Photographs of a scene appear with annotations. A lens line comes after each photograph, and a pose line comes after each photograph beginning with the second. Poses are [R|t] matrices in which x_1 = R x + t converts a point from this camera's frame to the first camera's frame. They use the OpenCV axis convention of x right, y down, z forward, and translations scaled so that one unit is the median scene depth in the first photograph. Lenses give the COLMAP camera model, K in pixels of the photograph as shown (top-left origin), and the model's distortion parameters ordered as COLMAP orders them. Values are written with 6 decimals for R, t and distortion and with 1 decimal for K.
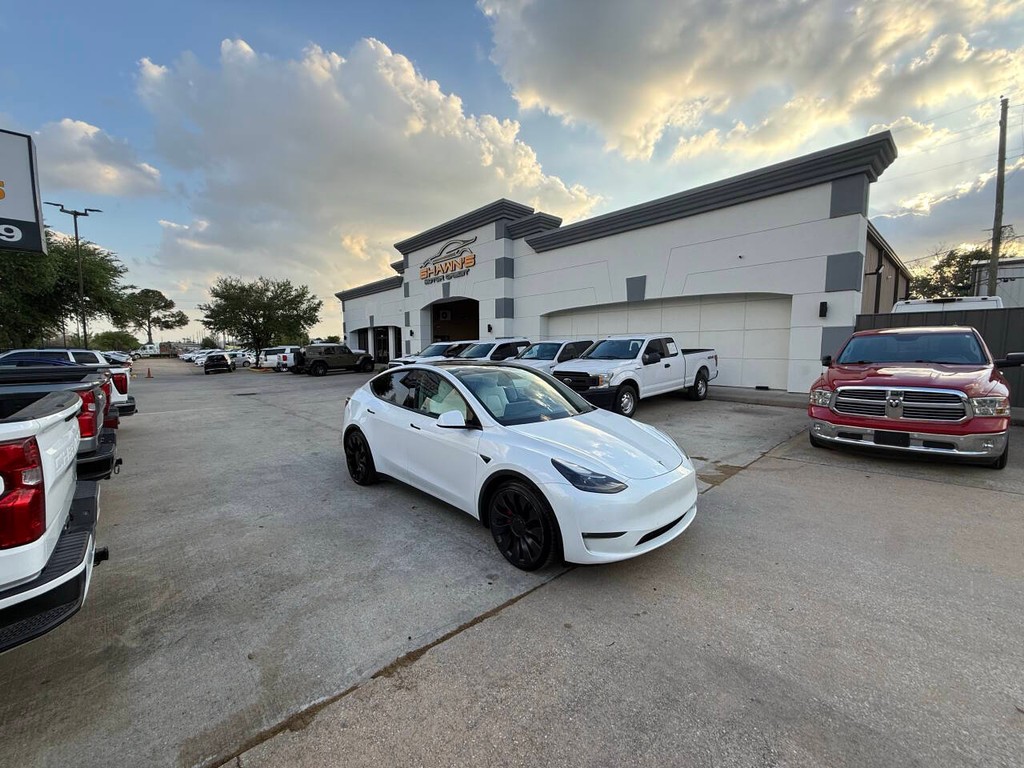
lens RADIAL K [[406.1, 0, 506.7], [0, 406.1, 384.9], [0, 0, 1]] dist [-0.001727, -0.000258]
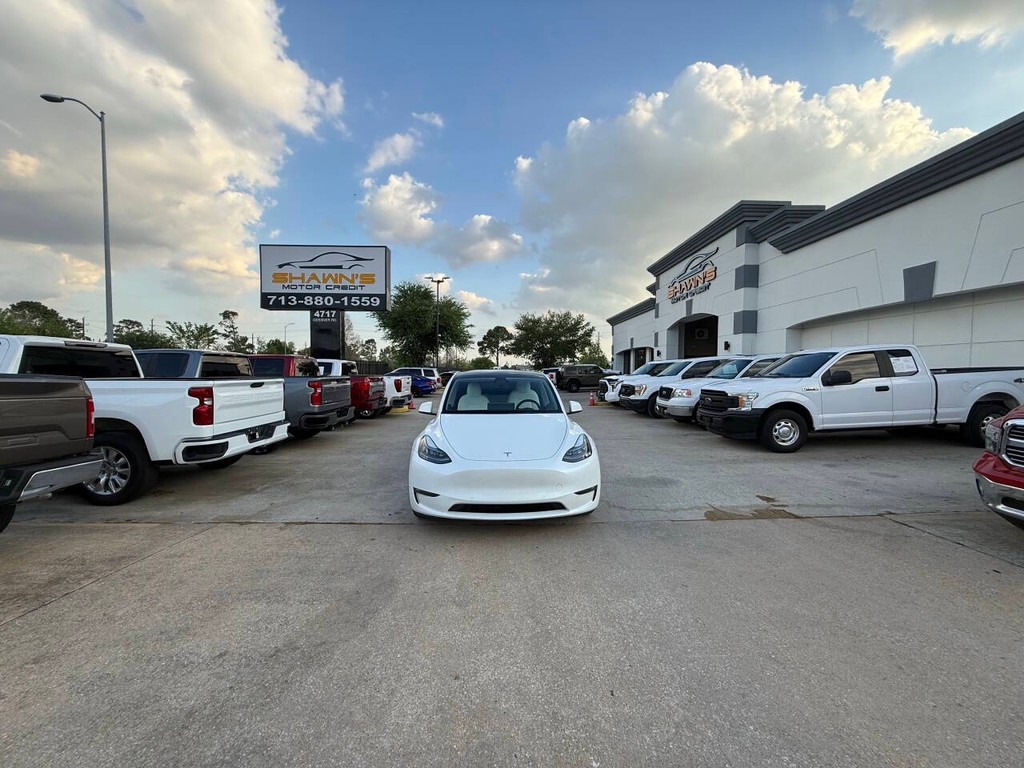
lens RADIAL K [[404.6, 0, 509.9], [0, 404.6, 383.8], [0, 0, 1]] dist [0.001178, 0.000388]
pose [[0.757954, 0.027472, -0.651729, 0.422428], [-0.064989, 0.997322, -0.033541, 0.012368], [0.649062, 0.067777, 0.757710, 0.046603]]
